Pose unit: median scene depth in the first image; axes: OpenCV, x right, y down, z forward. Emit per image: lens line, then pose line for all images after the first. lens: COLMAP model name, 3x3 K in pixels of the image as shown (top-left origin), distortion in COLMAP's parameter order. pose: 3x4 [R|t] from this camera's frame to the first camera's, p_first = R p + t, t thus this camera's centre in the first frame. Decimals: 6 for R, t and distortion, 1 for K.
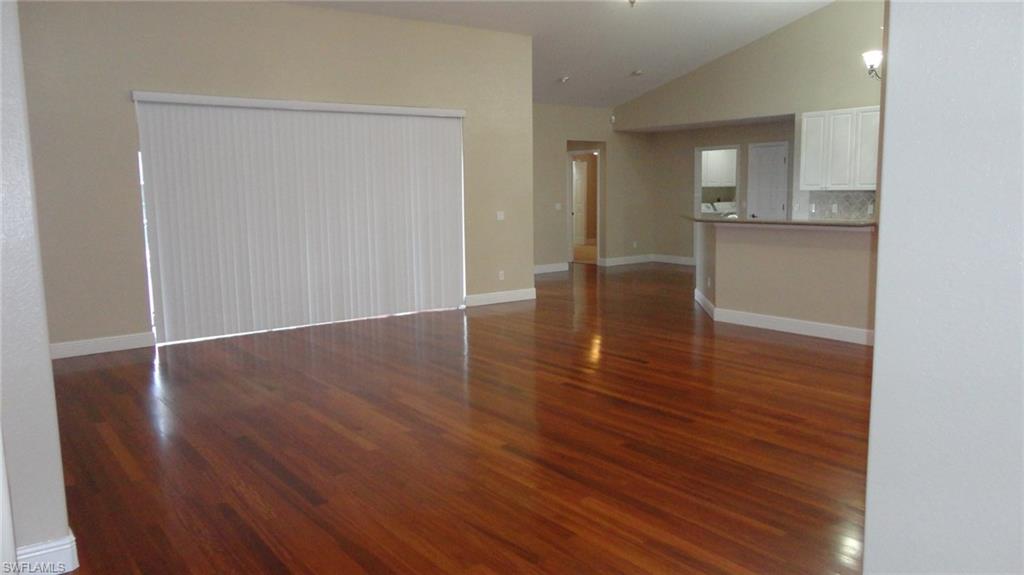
lens RADIAL K [[744.6, 0, 514.6], [0, 744.6, 285.5], [0, 0, 1]] dist [-0.008718, 0.001008]
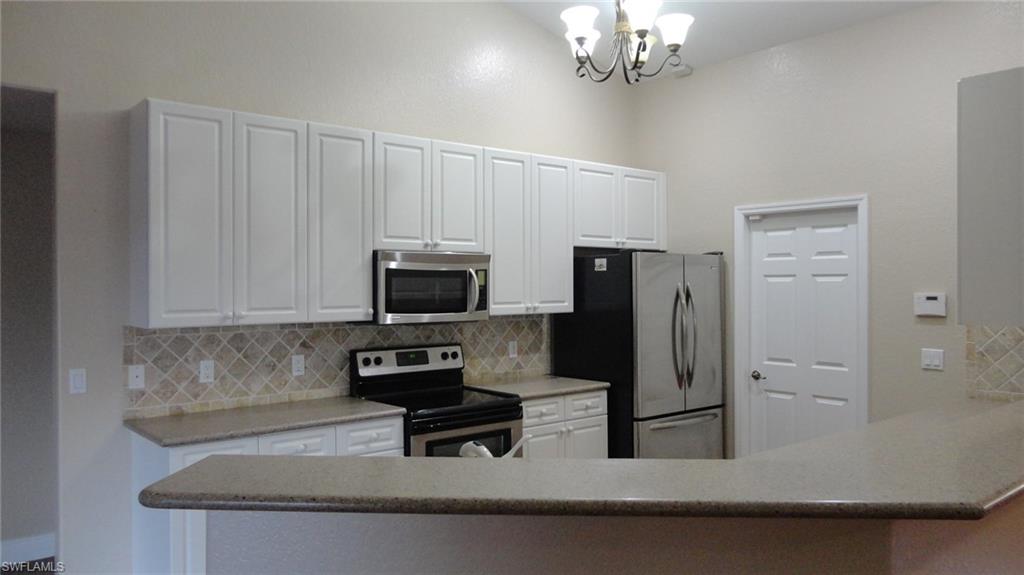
lens RADIAL K [[744.6, 0, 518.8], [0, 744.6, 293.4], [0, 0, 1]] dist [-0.008718, 0.001008]
pose [[-0.057007, 0.006437, 0.998353, 0.048490], [0.133479, 0.991051, 0.001232, -0.124926], [-0.989411, 0.133330, -0.057356, 0.878690]]
